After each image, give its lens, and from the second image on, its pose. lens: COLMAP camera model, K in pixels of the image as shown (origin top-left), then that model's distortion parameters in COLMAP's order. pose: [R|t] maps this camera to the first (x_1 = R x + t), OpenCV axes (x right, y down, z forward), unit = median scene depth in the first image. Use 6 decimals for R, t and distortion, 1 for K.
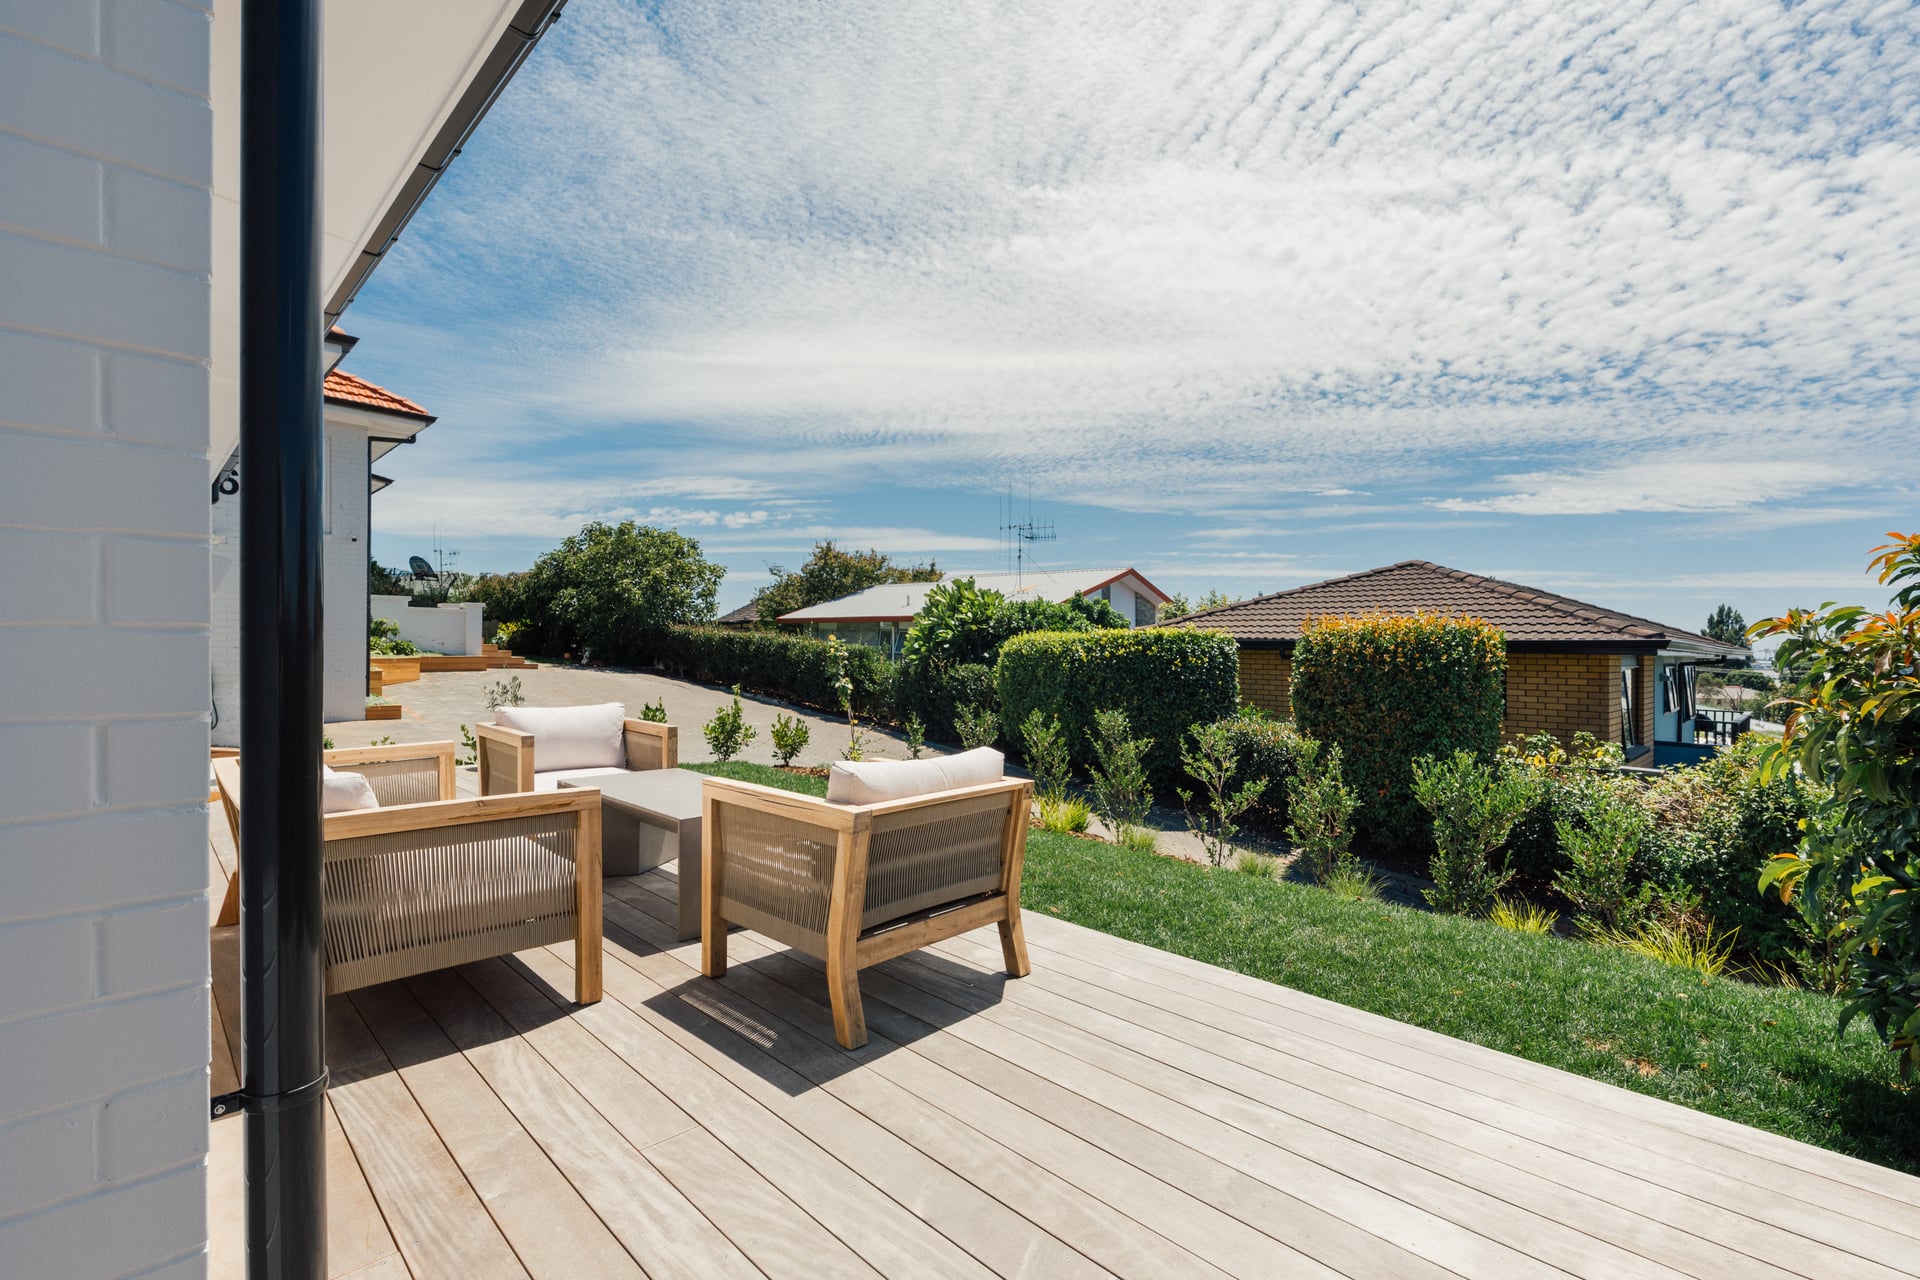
lens RADIAL K [[852.7, 0, 960.0], [0, 852.7, 640.0], [0, 0, 1]] dist [-0.000443, 0.000413]
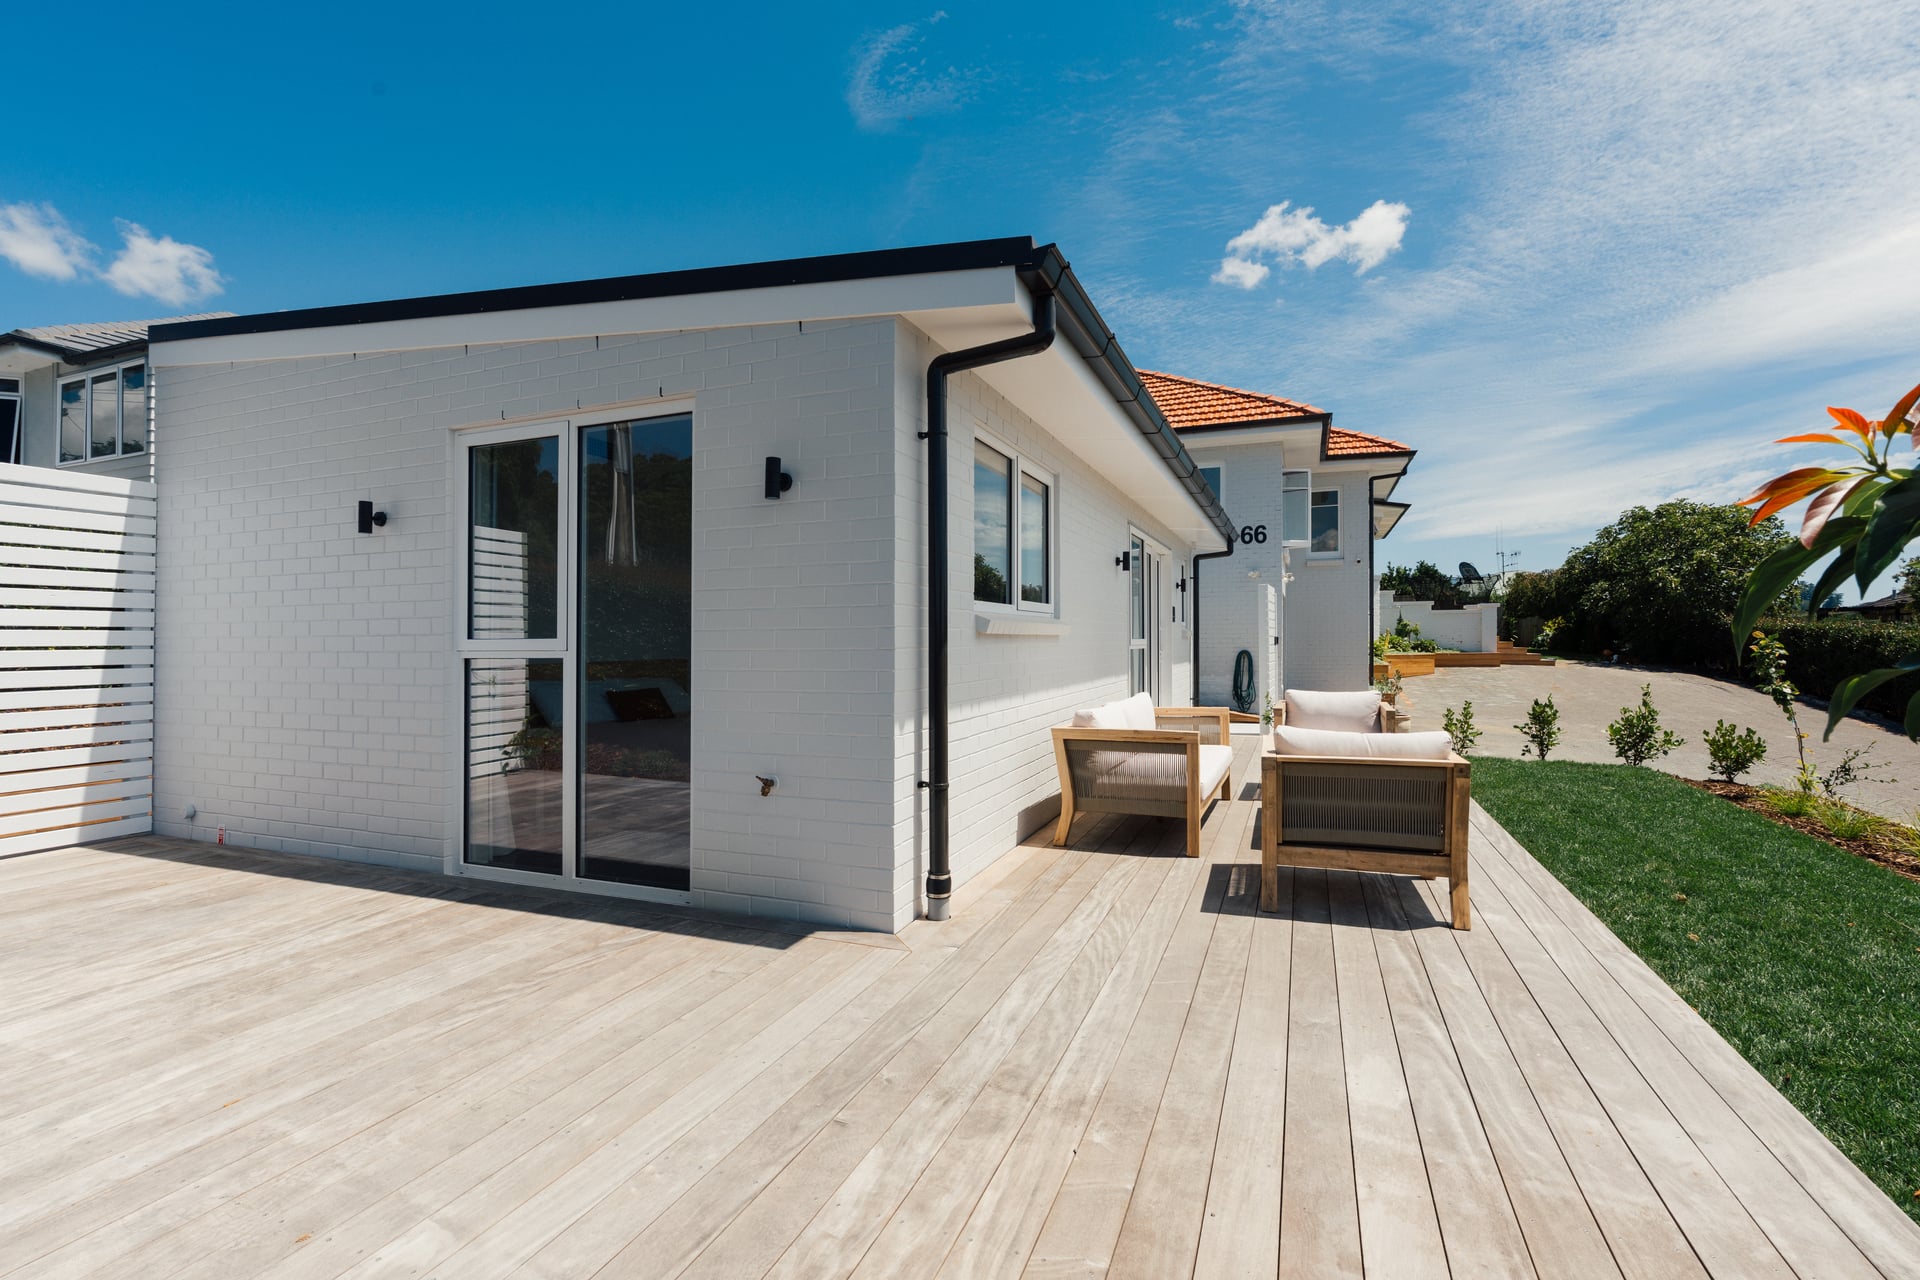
lens RADIAL K [[820.1, 0, 993.1], [0, 820.1, 643.4], [0, 0, 1]] dist [0.032556, 0.000166]
pose [[0.412754, -0.012233, -0.910761, 0.186254], [0.019807, 0.999794, -0.004452, -0.000968], [0.910627, -0.016202, 0.412911, -0.009439]]
